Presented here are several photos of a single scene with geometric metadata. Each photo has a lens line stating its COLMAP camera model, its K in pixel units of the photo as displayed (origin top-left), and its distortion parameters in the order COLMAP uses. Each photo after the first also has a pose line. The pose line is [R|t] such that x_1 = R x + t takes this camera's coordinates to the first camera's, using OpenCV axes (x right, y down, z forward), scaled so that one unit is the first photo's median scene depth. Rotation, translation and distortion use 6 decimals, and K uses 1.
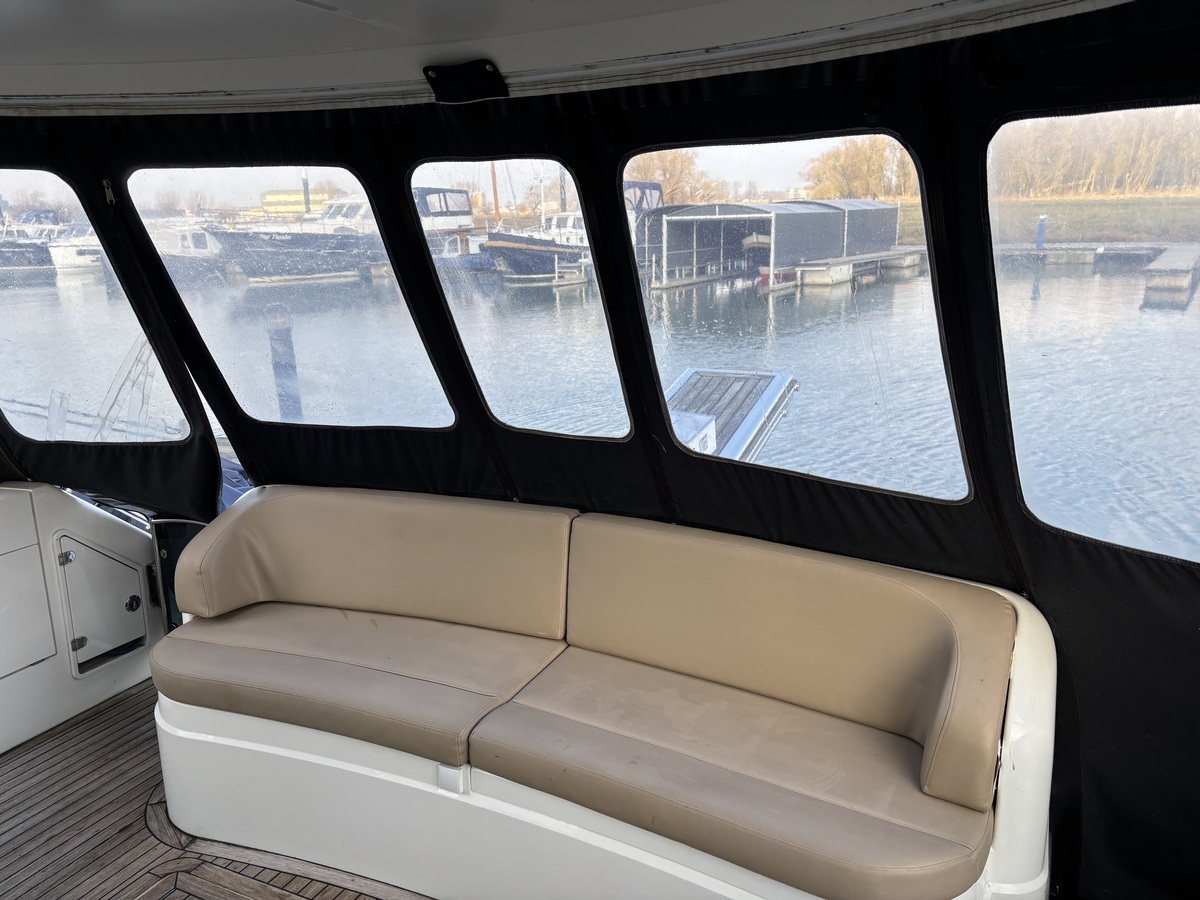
lens RADIAL K [[905.0, 0, 607.7], [0, 905.0, 452.0], [0, 0, 1]] dist [0.037221, -0.045912]
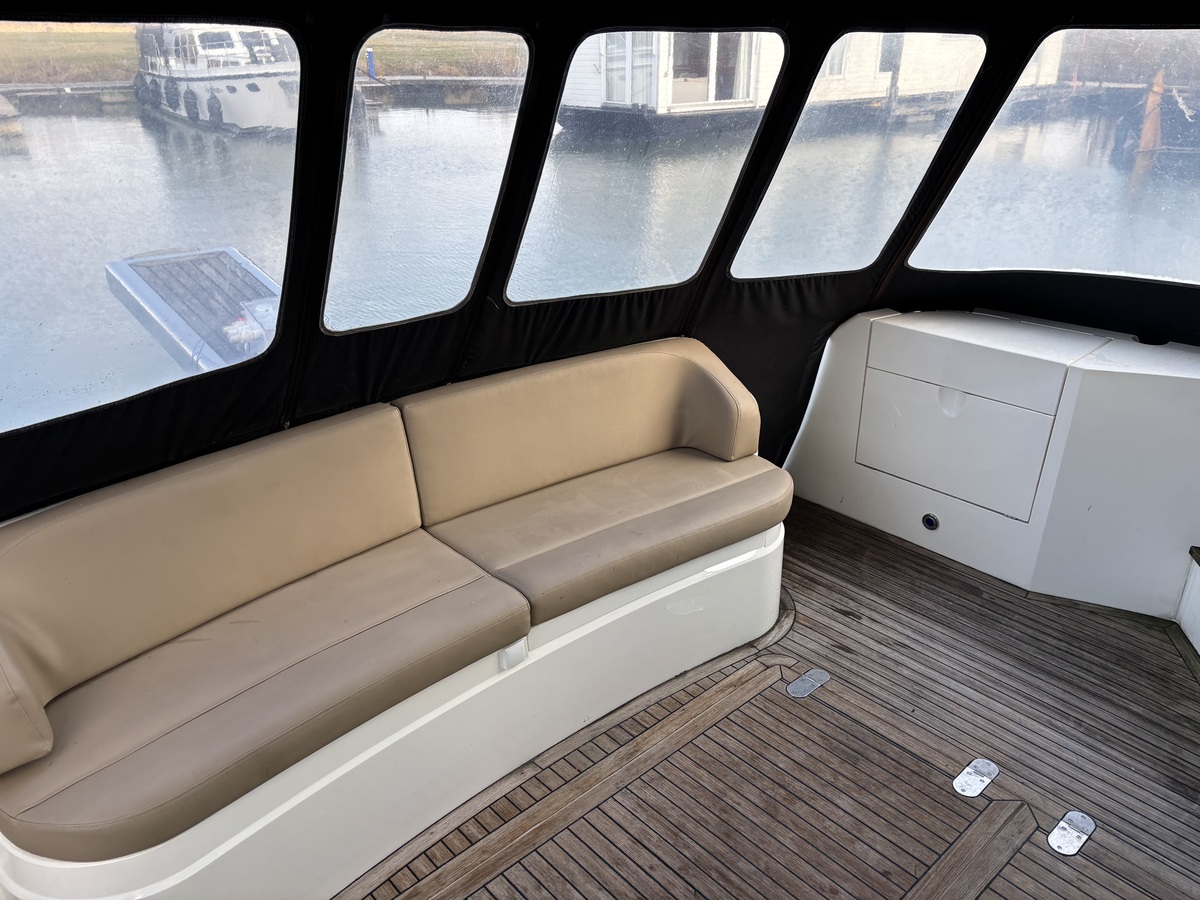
lens RADIAL K [[905.0, 0, 607.7], [0, 905.0, 452.0], [0, 0, 1]] dist [0.037221, -0.045912]
pose [[0.363497, -0.361226, 0.858712, -0.914435], [0.221654, 0.928829, 0.296894, -0.138489], [-0.904842, 0.082417, 0.417694, 0.430133]]
